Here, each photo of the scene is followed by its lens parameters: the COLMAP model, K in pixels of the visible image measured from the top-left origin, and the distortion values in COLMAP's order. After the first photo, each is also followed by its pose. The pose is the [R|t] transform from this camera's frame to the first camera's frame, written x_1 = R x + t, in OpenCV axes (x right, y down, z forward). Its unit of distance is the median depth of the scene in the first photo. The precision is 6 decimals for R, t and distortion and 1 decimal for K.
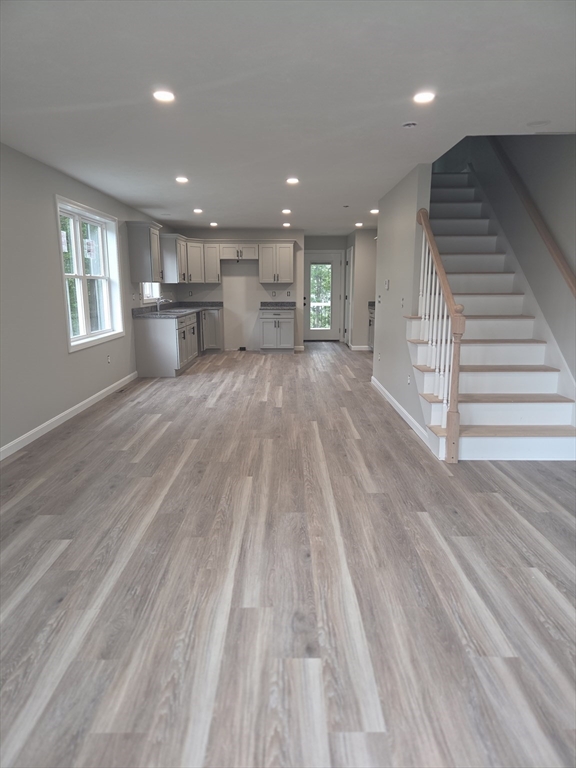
lens RADIAL K [[513.8, 0, 288.2], [0, 513.8, 384.0], [0, 0, 1]] dist [0.059936, -0.049006]
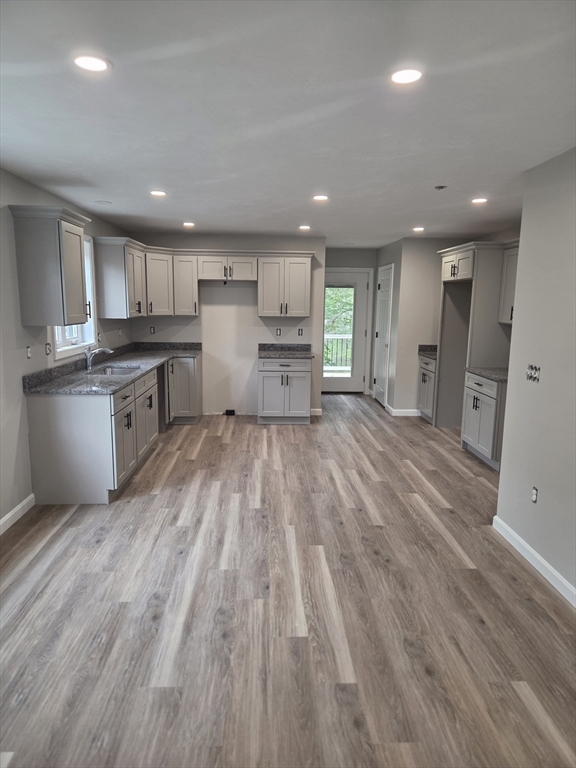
lens RADIAL K [[513.8, 0, 284.7], [0, 513.8, 386.6], [0, 0, 1]] dist [0.059936, -0.049006]
pose [[0.999340, 0.007143, 0.035612, -0.045174], [-0.006214, 0.999639, -0.026131, -0.091098], [-0.035785, 0.025892, 0.999024, 0.351448]]
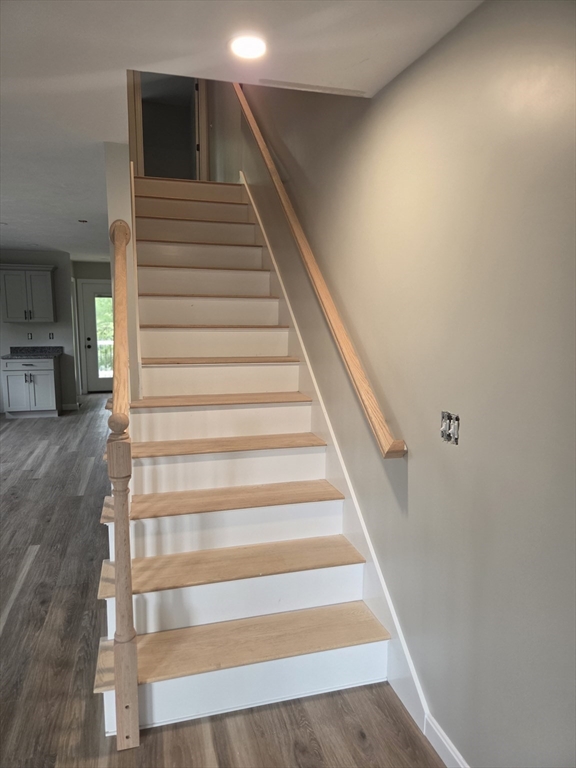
lens RADIAL K [[513.8, 0, 288.5], [0, 513.8, 388.2], [0, 0, 1]] dist [0.059936, -0.049006]
pose [[0.961806, -0.030552, 0.272021, 0.131399], [0.043391, 0.998204, -0.041310, -0.055517], [-0.270270, 0.051535, 0.961404, 0.190790]]
